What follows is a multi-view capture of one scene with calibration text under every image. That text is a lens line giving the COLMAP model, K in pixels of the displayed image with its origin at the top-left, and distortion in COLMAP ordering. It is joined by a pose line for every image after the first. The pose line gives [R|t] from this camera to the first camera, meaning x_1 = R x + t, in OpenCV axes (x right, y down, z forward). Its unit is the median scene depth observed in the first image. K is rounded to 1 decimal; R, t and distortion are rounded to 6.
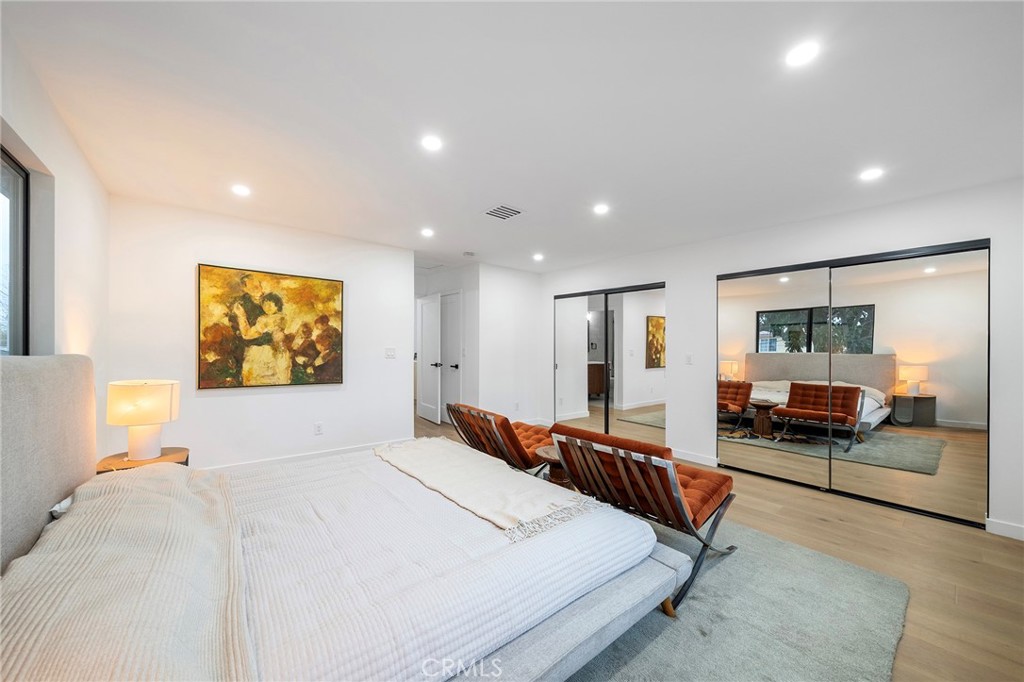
lens RADIAL K [[372.6, 0, 511.2], [0, 372.6, 347.0], [0, 0, 1]] dist [0.000375, 0.000008]
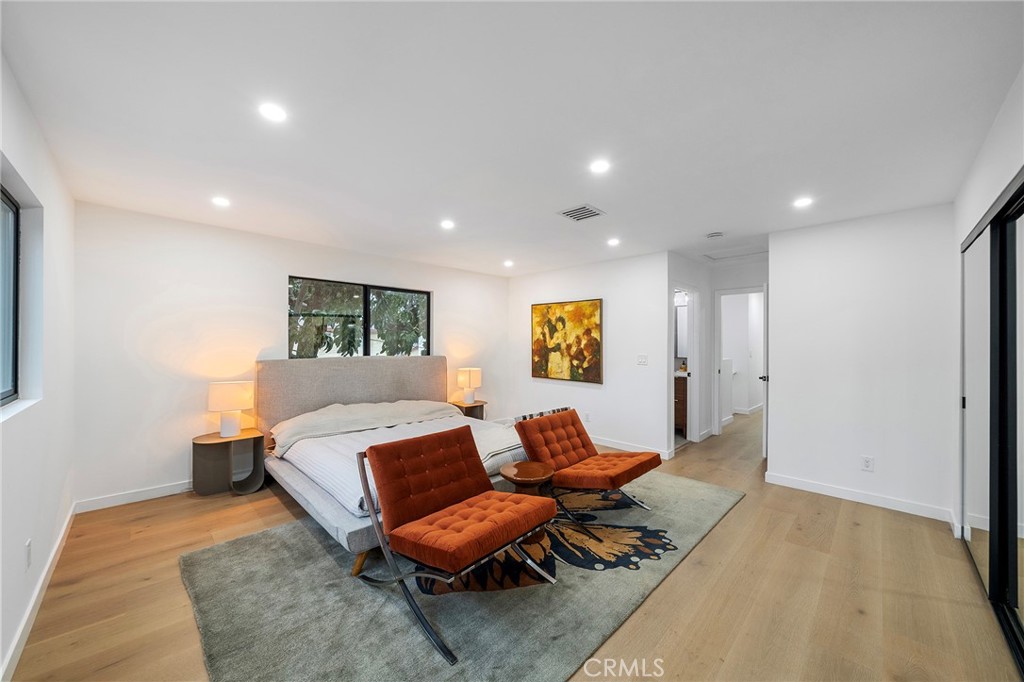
lens RADIAL K [[372.6, 0, 511.8], [0, 372.6, 344.0], [0, 0, 1]] dist [0.000375, 0.000008]
pose [[0.103332, -0.007144, -0.994621, 0.780521], [0.000990, 0.999974, -0.007080, -0.024530], [0.994646, -0.000253, 0.103336, 0.644620]]
